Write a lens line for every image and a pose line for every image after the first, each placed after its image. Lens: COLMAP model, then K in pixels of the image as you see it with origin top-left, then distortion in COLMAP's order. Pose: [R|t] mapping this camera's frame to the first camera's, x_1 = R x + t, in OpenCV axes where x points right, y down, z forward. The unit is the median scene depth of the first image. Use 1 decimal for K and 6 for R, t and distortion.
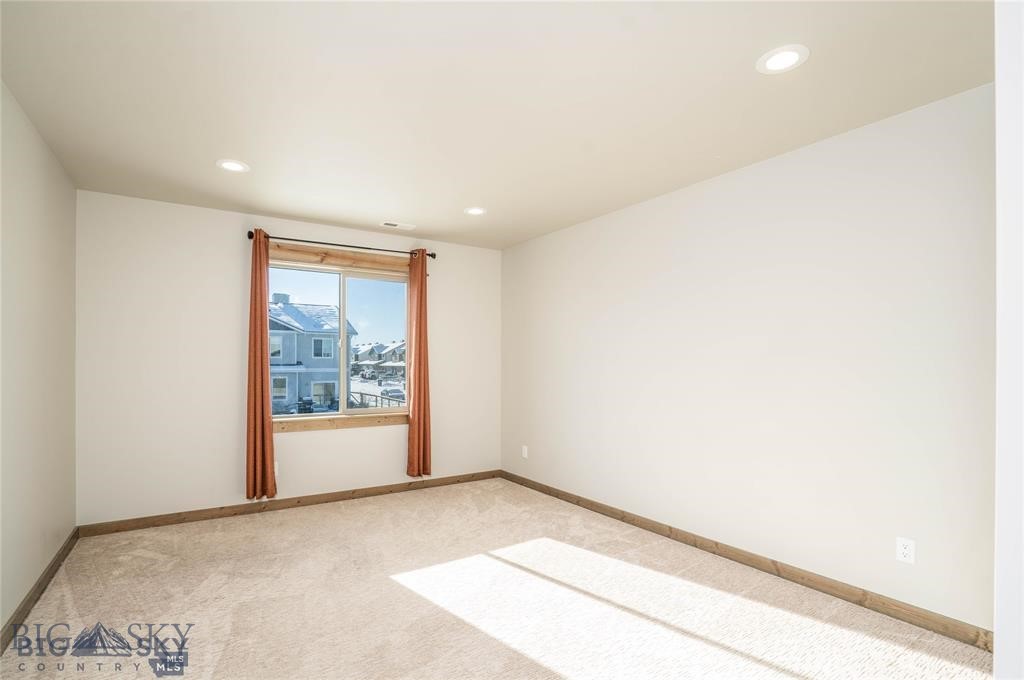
lens RADIAL K [[493.1, 0, 517.0], [0, 493.1, 356.2], [0, 0, 1]] dist [-0.024152, 0.000003]
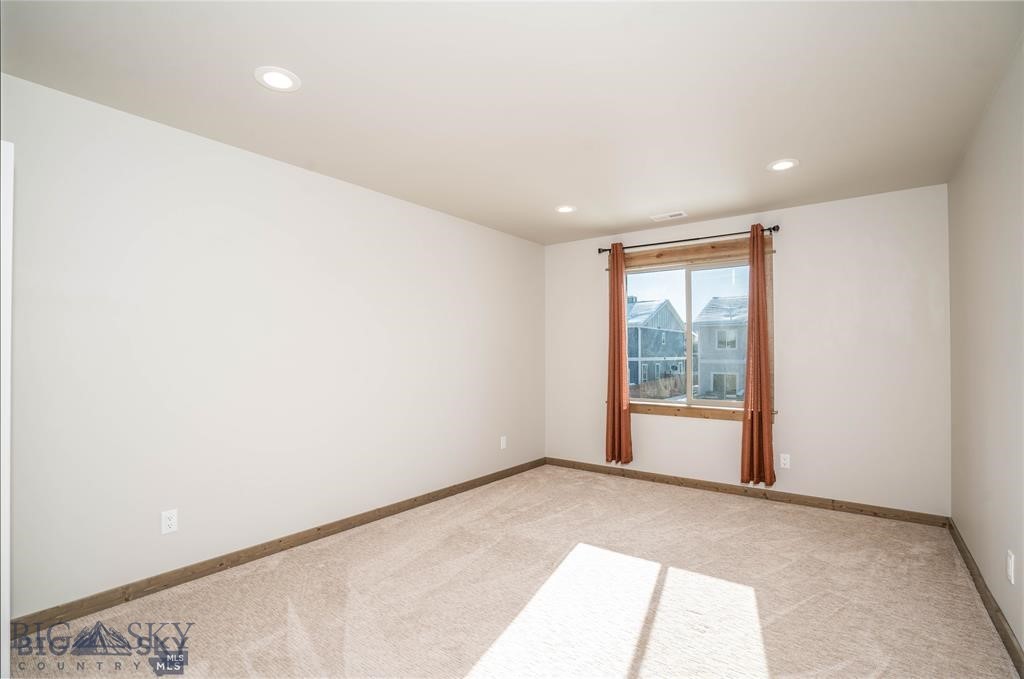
lens RADIAL K [[473.8, 0, 504.6], [0, 473.8, 347.0], [0, 0, 1]] dist [-0.000600, -0.000016]
pose [[0.335276, -0.013040, -0.942030, 0.483488], [0.014498, 0.999857, -0.008680, 0.002578], [0.942009, -0.010747, 0.335417, 0.317697]]
